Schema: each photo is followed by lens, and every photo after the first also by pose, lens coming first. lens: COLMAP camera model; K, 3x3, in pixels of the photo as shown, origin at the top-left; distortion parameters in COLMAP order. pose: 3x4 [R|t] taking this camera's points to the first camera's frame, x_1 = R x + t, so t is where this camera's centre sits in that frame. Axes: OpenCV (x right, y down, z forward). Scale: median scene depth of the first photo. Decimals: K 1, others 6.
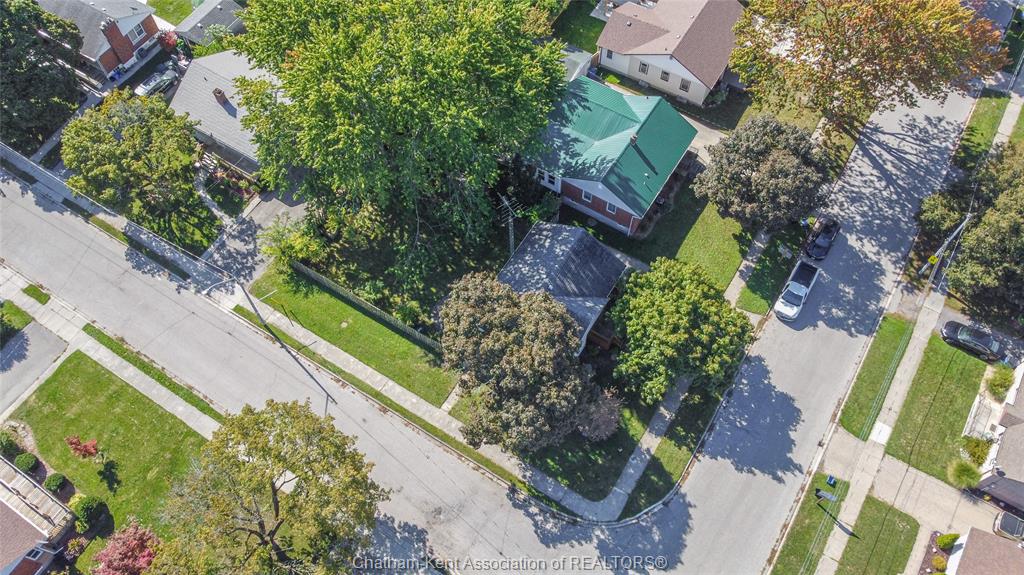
lens RADIAL K [[790.0, 0, 512.0], [0, 790.0, 287.5], [0, 0, 1]] dist [-0.006008, -0.004446]
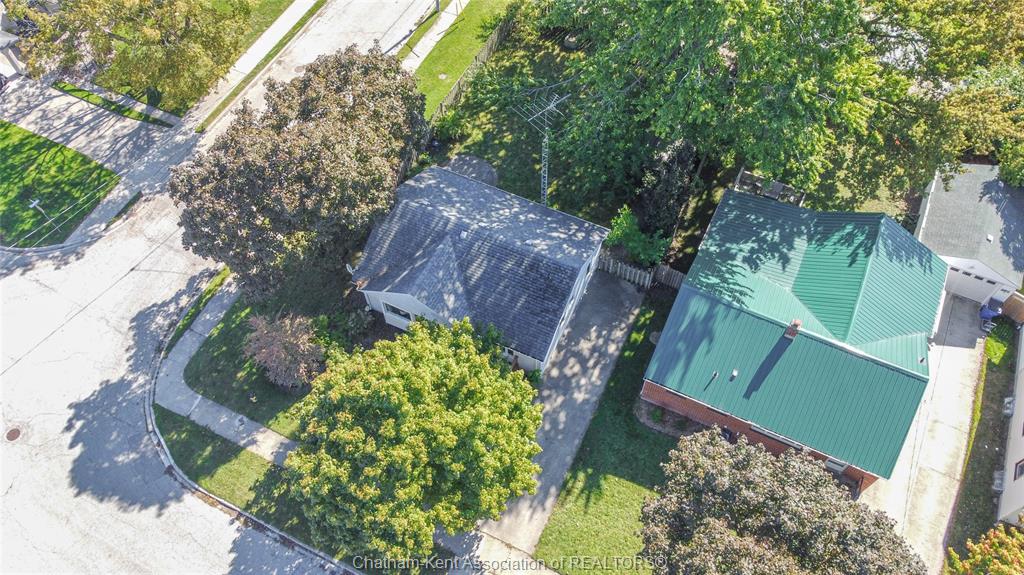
lens RADIAL K [[776.0, 0, 507.7], [0, 776.0, 292.3], [0, 0, 1]] dist [-0.003952, -0.002309]
pose [[0.106877, 0.848359, -0.518522, 0.385986], [-0.859265, 0.341192, 0.381118, -0.234015], [0.500240, 0.404815, 0.765431, 0.525676]]
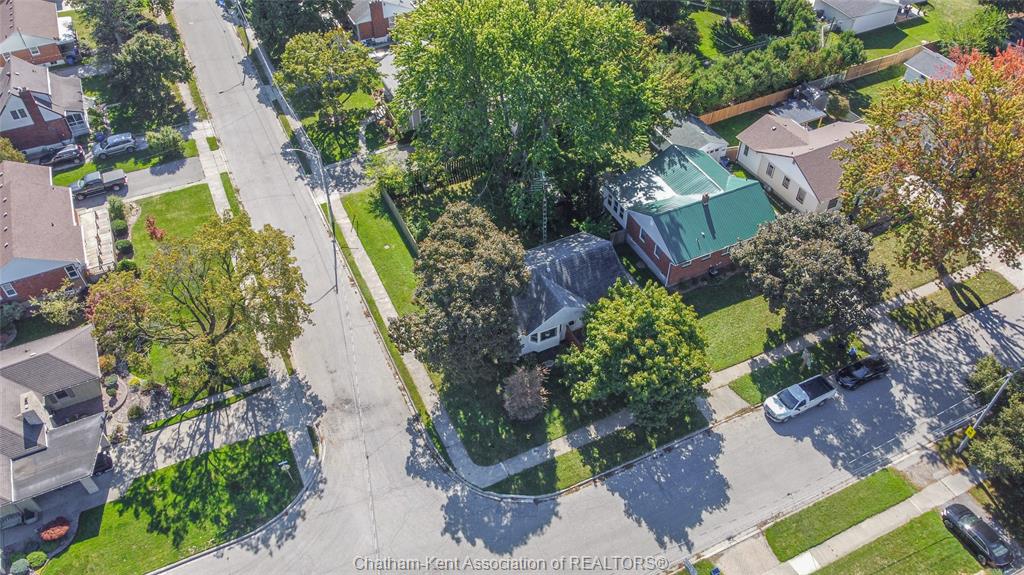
lens RADIAL K [[776.0, 0, 507.7], [0, 776.0, 292.3], [0, 0, 1]] dist [-0.003952, -0.002309]
pose [[0.840319, 0.386373, -0.380238, 0.374769], [-0.469975, 0.868822, -0.155797, 0.194388], [0.270163, 0.309621, 0.911672, 0.067806]]
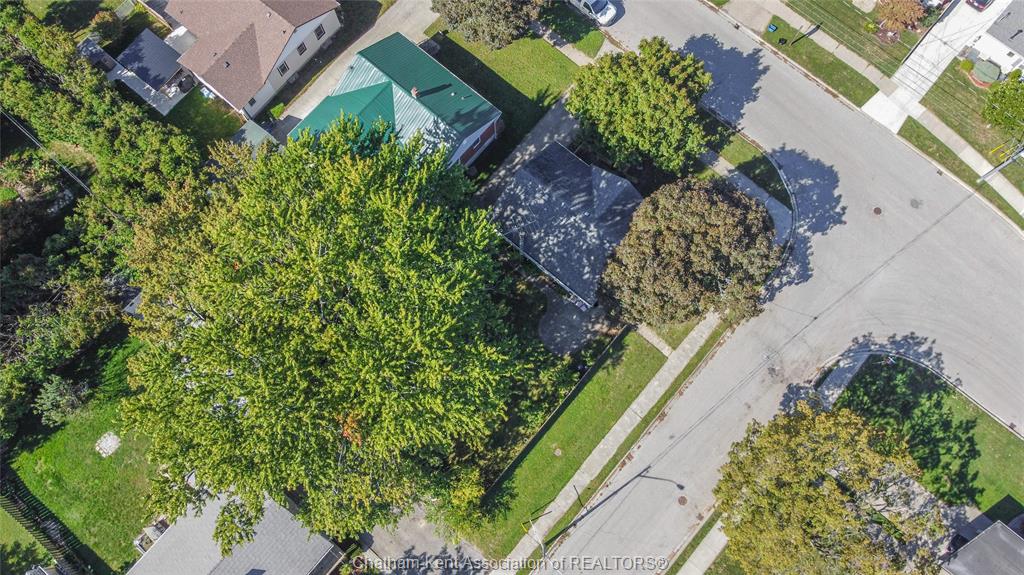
lens RADIAL K [[789.7, 0, 504.1], [0, 789.7, 287.7], [0, 0, 1]] dist [-0.005599, 0.001519]
pose [[0.149904, -0.957338, 0.247046, -0.265158], [0.867318, 0.247284, 0.431985, -0.441950], [-0.474646, 0.149511, 0.867386, 0.224597]]
